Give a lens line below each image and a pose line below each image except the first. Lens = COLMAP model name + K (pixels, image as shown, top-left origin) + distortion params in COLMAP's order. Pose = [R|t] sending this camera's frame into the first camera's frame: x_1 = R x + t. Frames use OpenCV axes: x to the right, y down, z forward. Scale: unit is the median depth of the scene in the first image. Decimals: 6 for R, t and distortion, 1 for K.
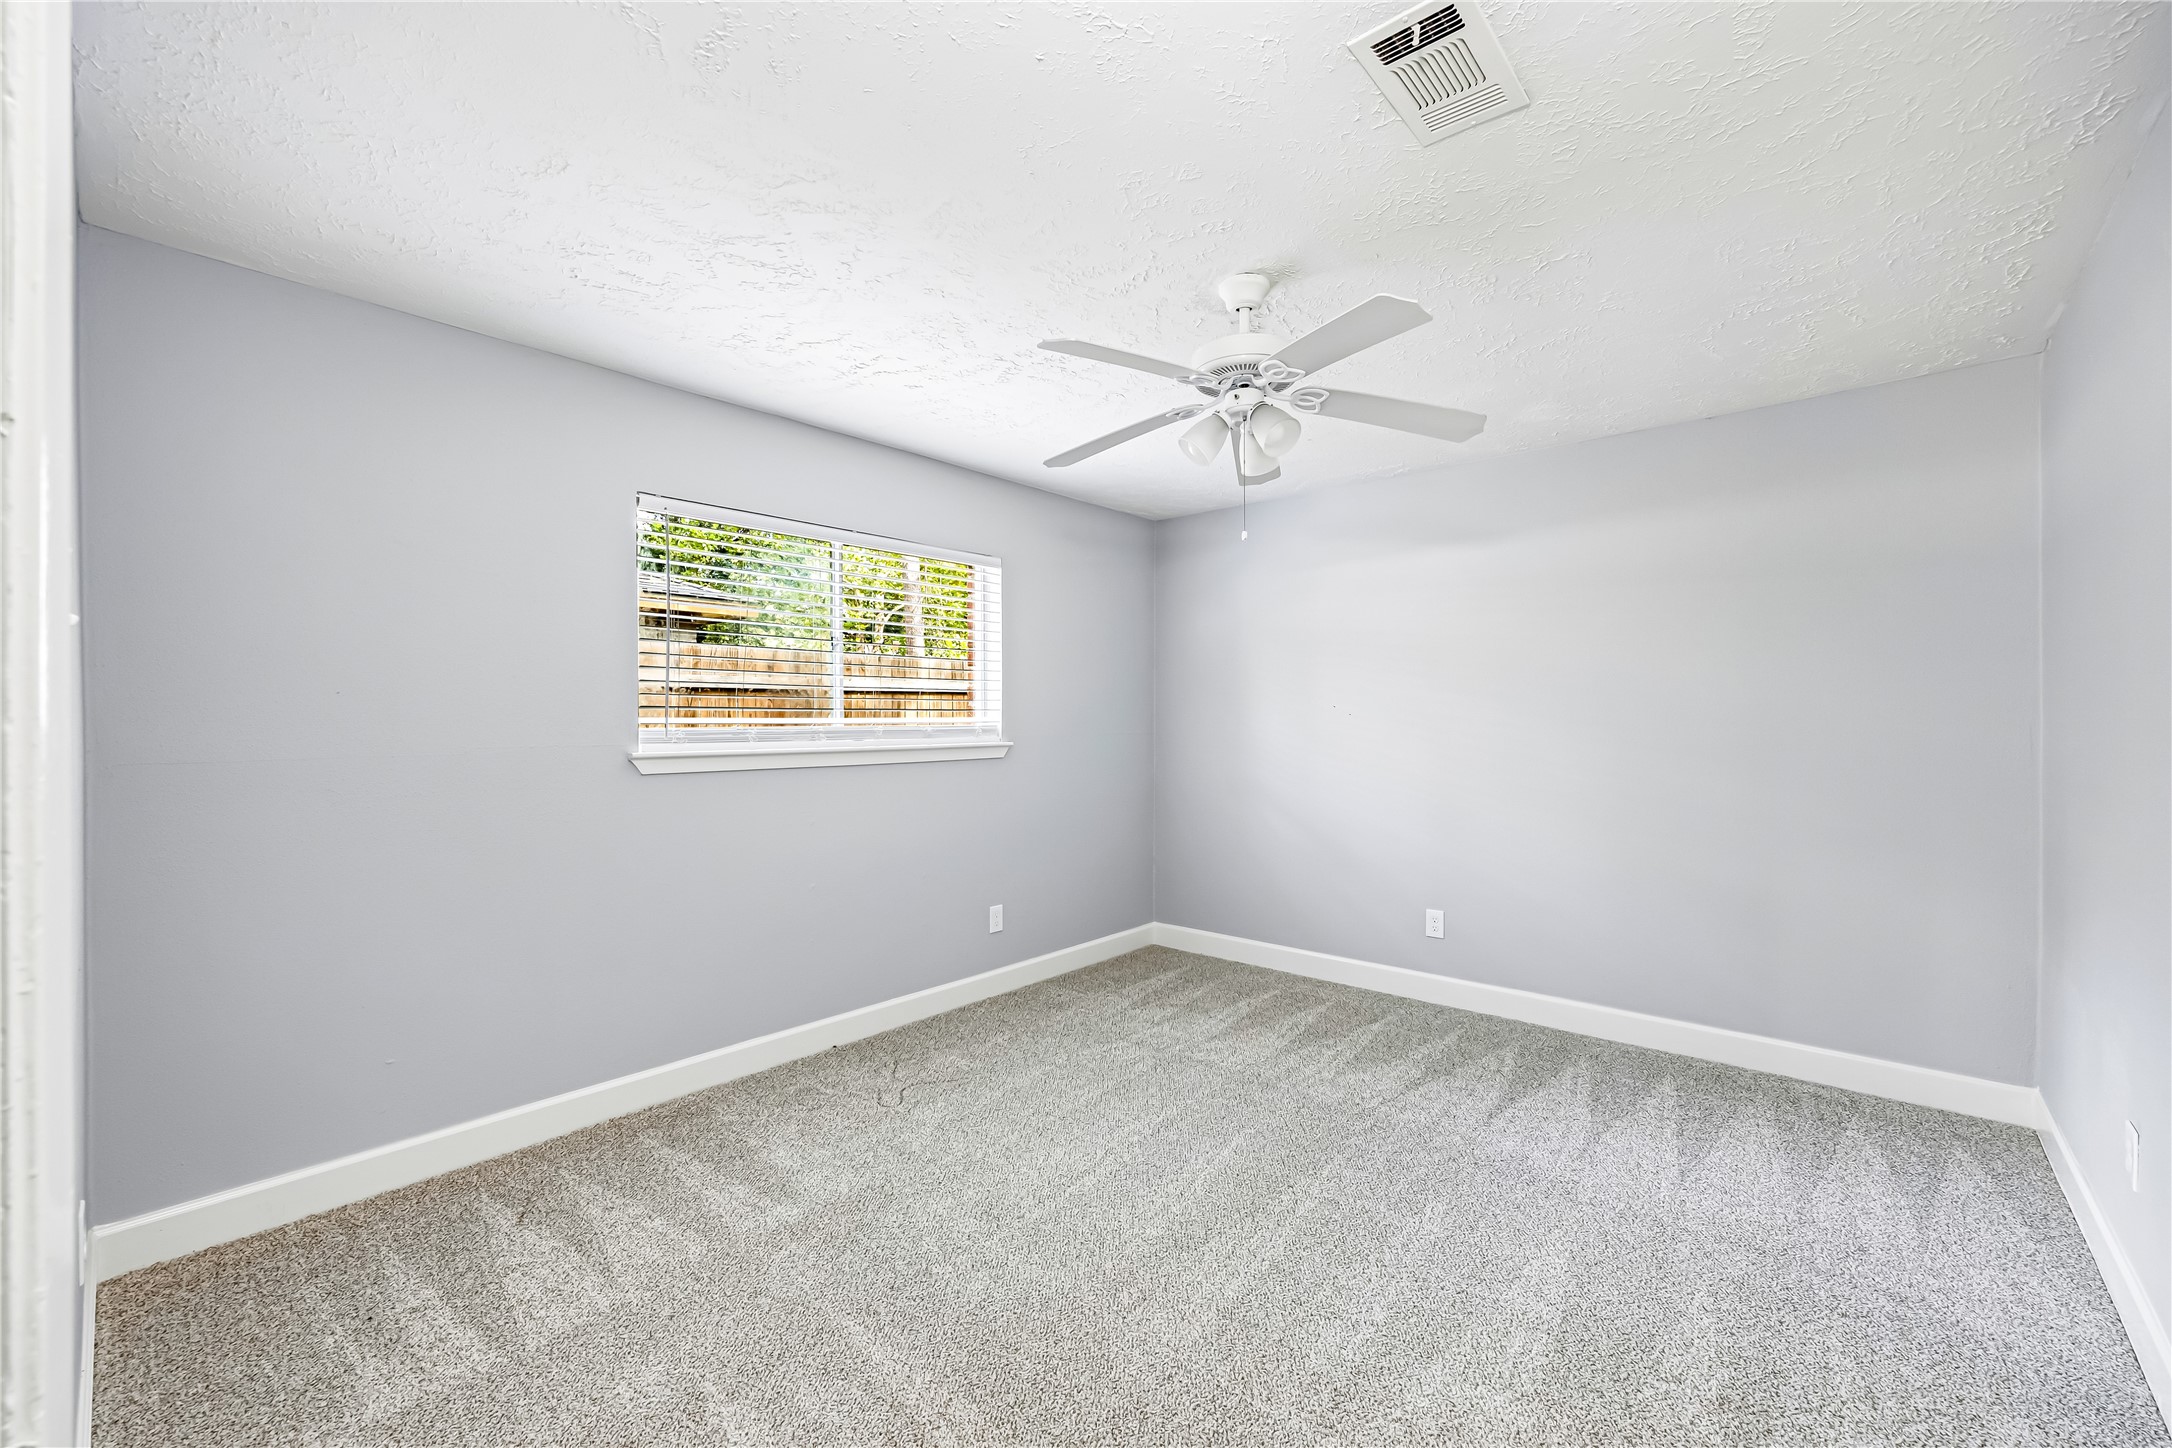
lens RADIAL K [[877.6, 0, 1073.8], [0, 877.6, 730.1], [0, 0, 1]] dist [-0.002769, -0.000492]
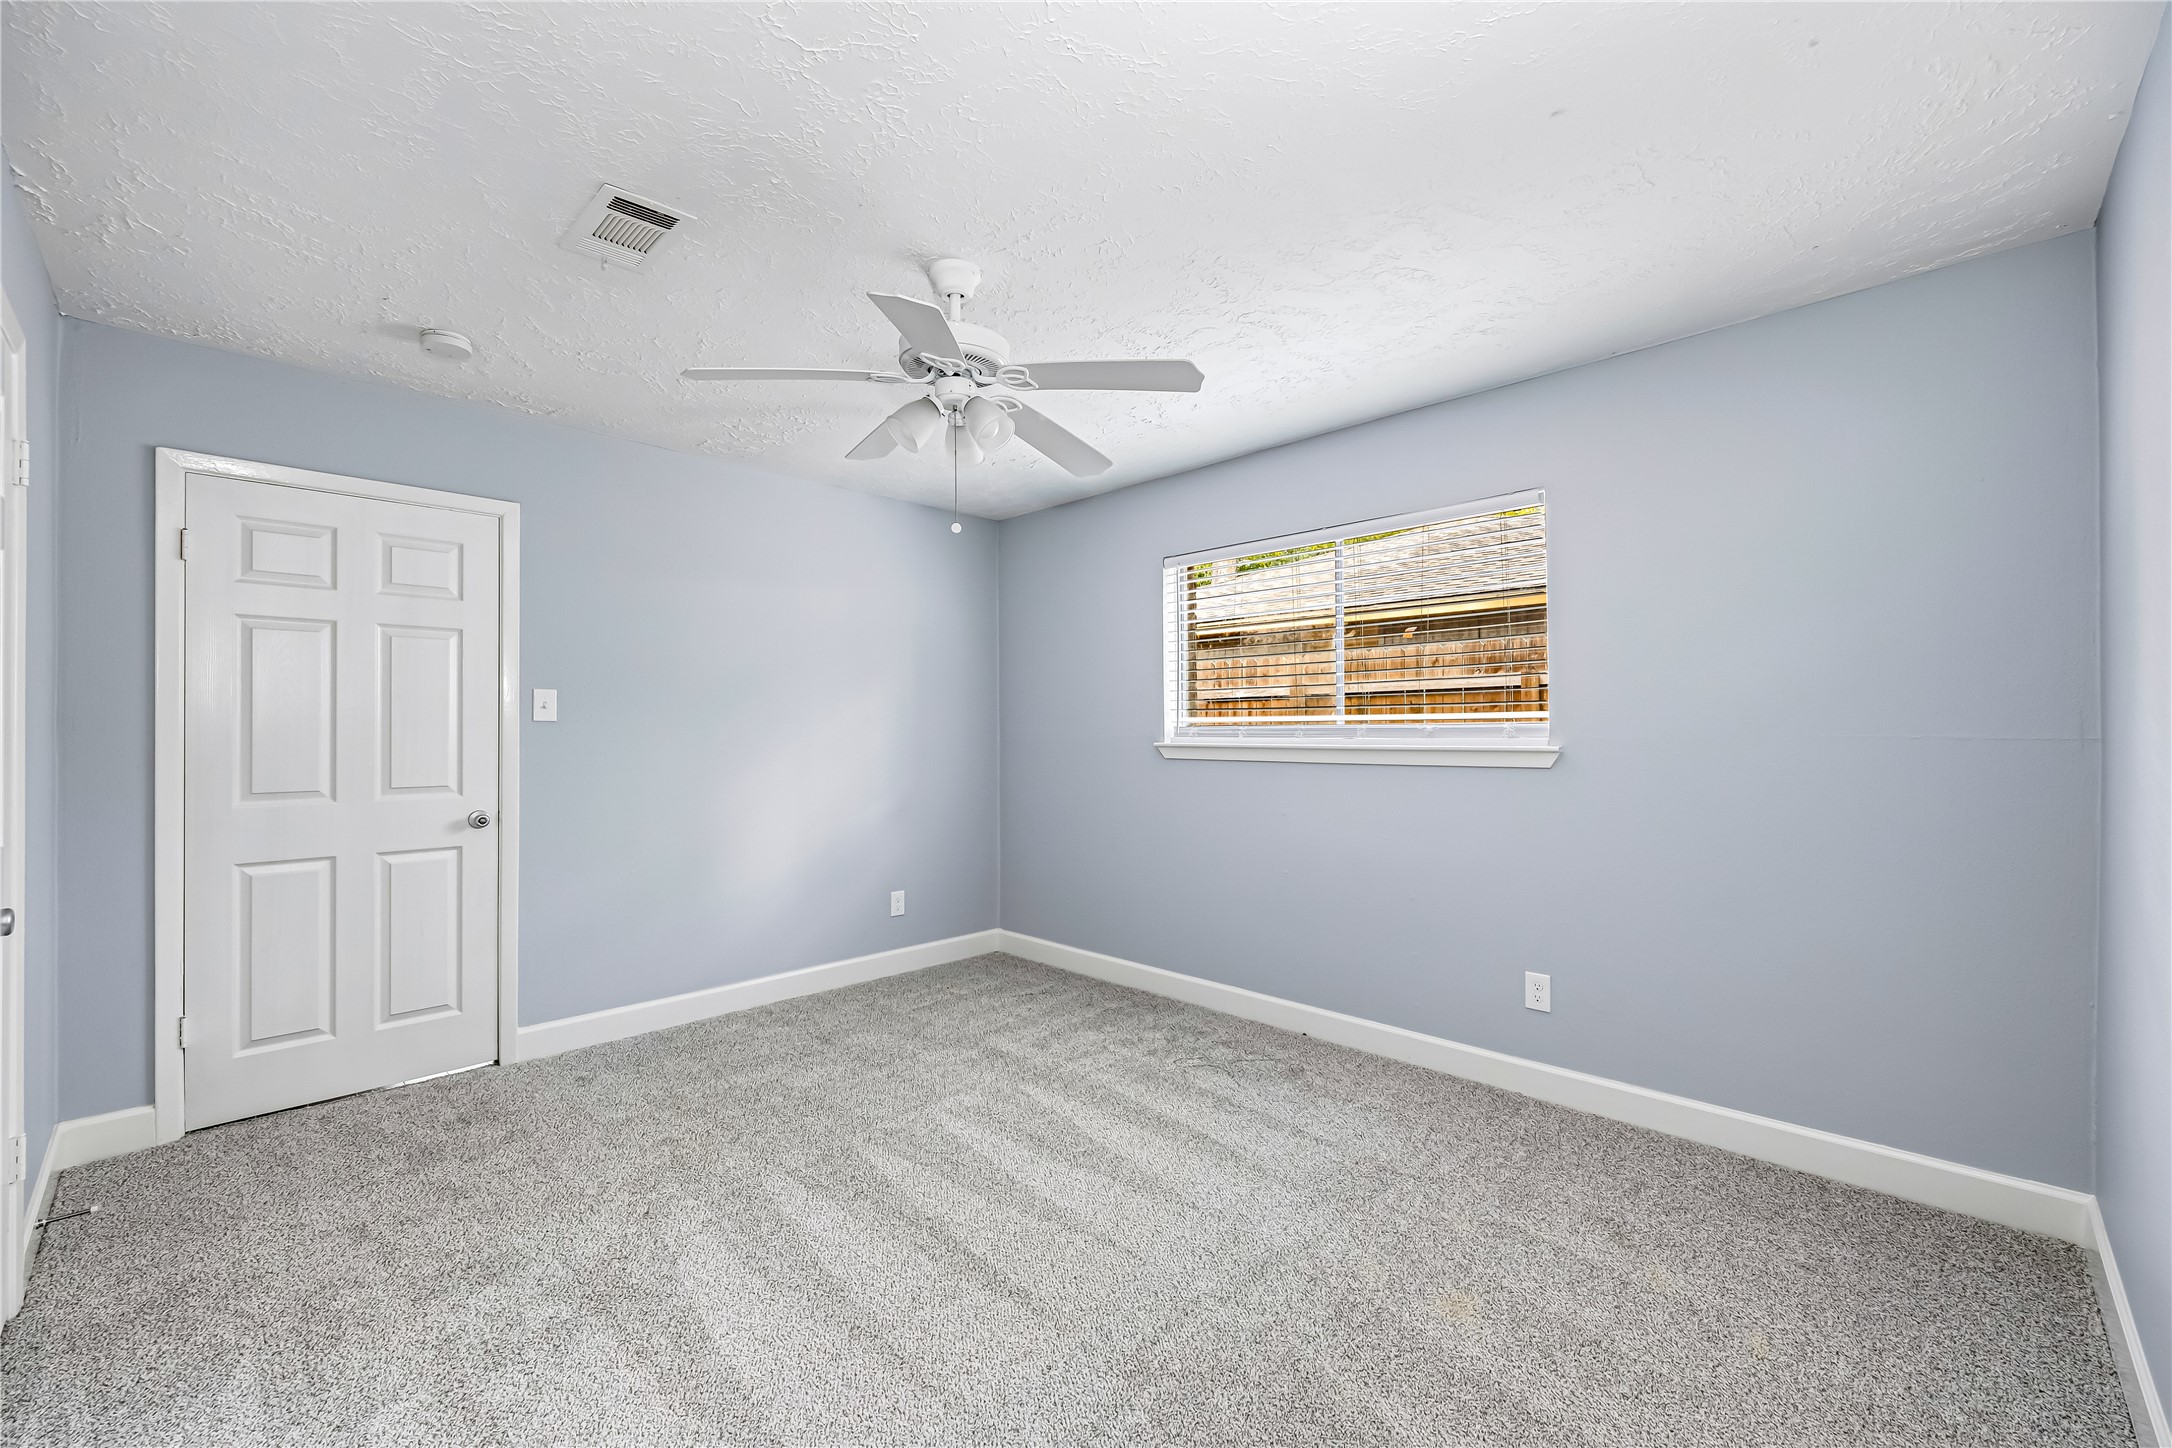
lens RADIAL K [[877.6, 0, 1079.1], [0, 877.6, 719.3], [0, 0, 1]] dist [-0.002769, -0.000492]
pose [[-0.069982, -0.002760, -0.997544, 0.797598], [0.003935, 0.999988, -0.003043, -0.008024], [0.997540, -0.004138, -0.069970, 0.827991]]
